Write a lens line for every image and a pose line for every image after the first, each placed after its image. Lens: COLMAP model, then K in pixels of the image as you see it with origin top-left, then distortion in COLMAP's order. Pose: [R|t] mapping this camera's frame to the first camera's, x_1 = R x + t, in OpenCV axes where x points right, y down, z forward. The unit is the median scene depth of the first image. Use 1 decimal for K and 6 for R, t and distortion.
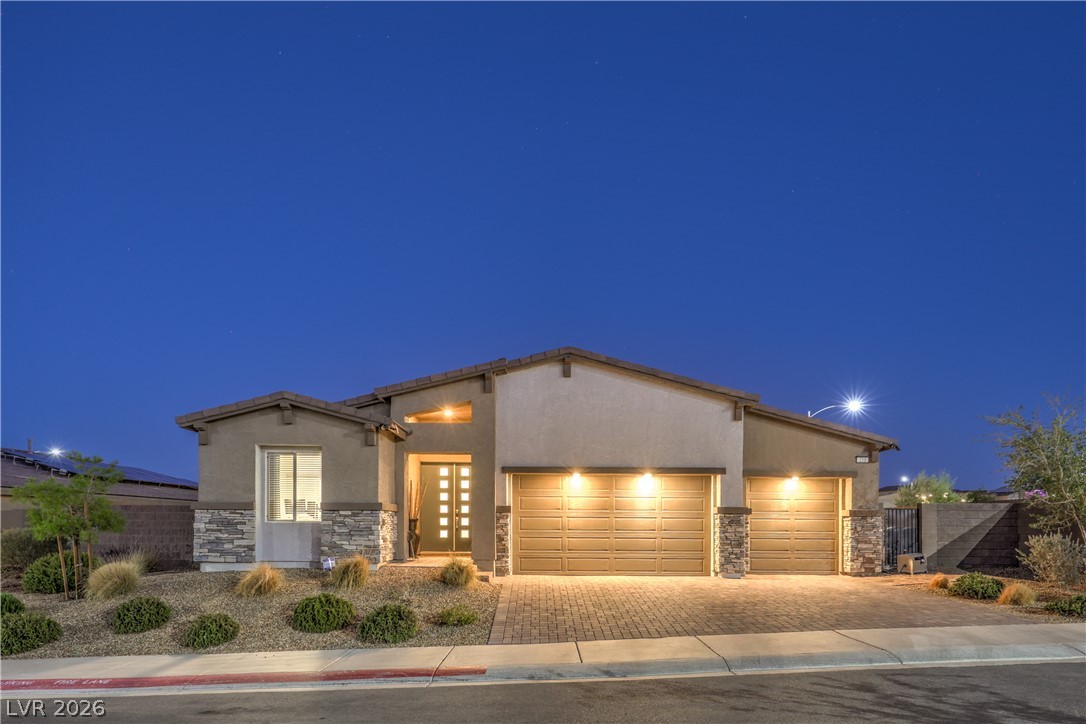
lens RADIAL K [[1323.6, 0, 543.0], [0, 1323.6, 362.9], [0, 0, 1]] dist [-0.002328, 0.000000]
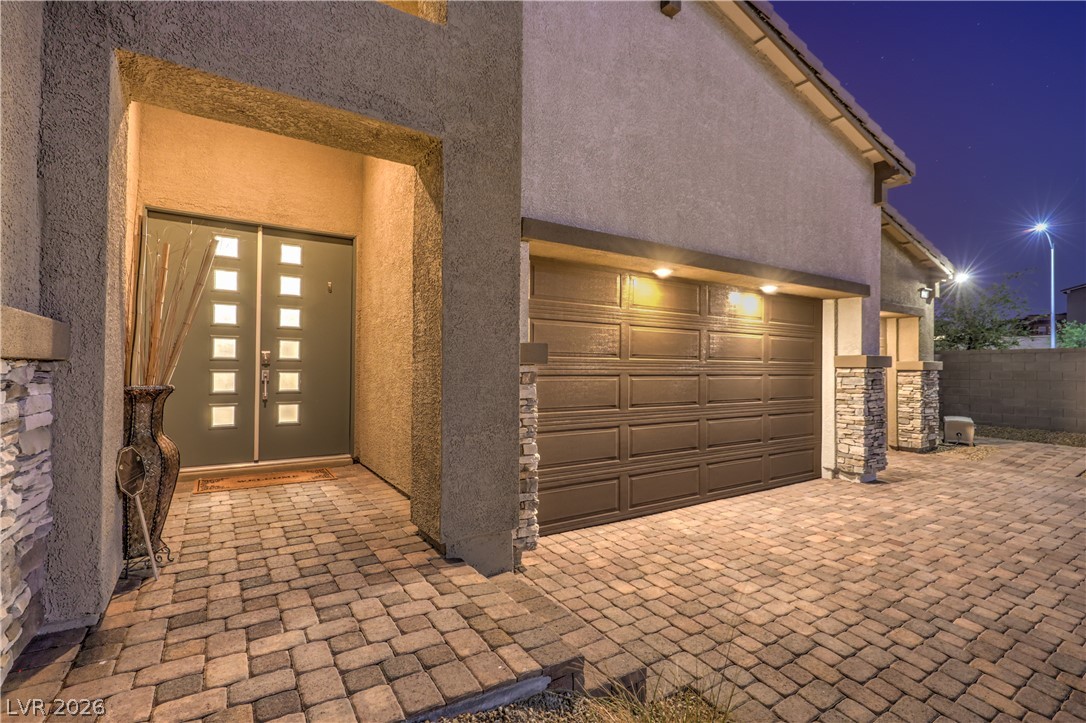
lens RADIAL K [[509.6, 0, 534.2], [0, 509.6, 345.1], [0, 0, 1]] dist [-0.000444, -0.000029]
pose [[0.790514, 0.024671, 0.611947, -0.093746], [-0.085503, 0.993849, 0.070386, 0.092778], [-0.606446, -0.107965, 0.787761, 0.840934]]
